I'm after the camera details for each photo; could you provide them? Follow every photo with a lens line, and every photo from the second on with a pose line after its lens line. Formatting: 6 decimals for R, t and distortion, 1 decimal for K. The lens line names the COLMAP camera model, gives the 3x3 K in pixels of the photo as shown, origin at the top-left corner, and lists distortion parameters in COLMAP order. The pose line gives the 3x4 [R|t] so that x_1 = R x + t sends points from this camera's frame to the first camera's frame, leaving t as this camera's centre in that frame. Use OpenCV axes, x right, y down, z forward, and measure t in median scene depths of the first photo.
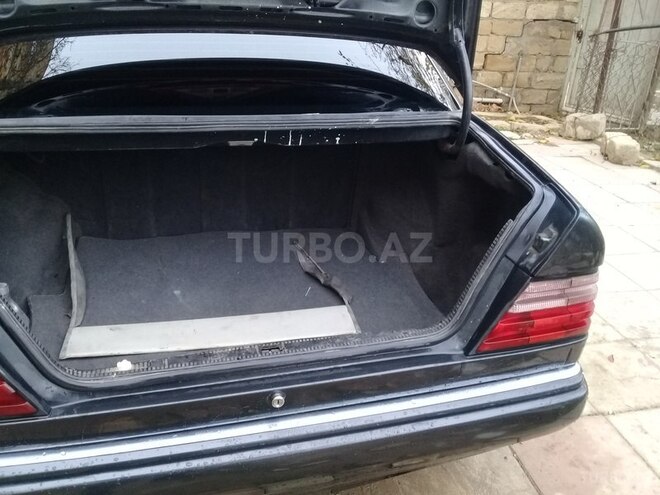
lens RADIAL K [[608.1, 0, 330.0], [0, 608.1, 247.5], [0, 0, 1]] dist [0.069899, -0.146462]
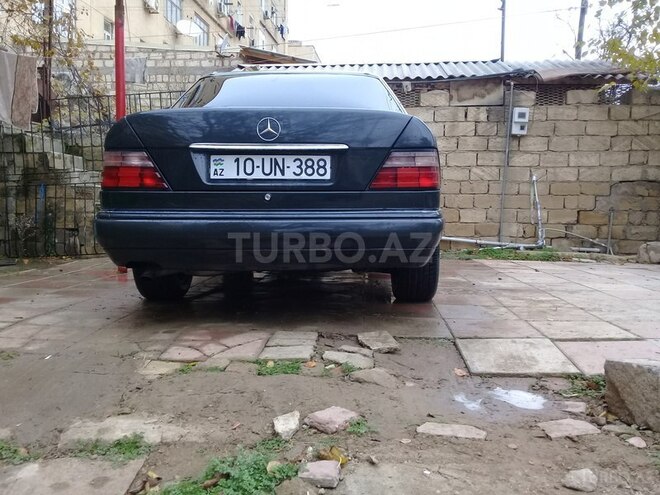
lens RADIAL K [[608.1, 0, 330.0], [0, 608.1, 247.5], [0, 0, 1]] dist [0.069899, -0.146462]
pose [[0.961784, -0.020438, -0.273045, 0.117642], [-0.079532, 0.933363, -0.350011, 0.190843], [0.262004, 0.358351, 0.896068, -0.134172]]
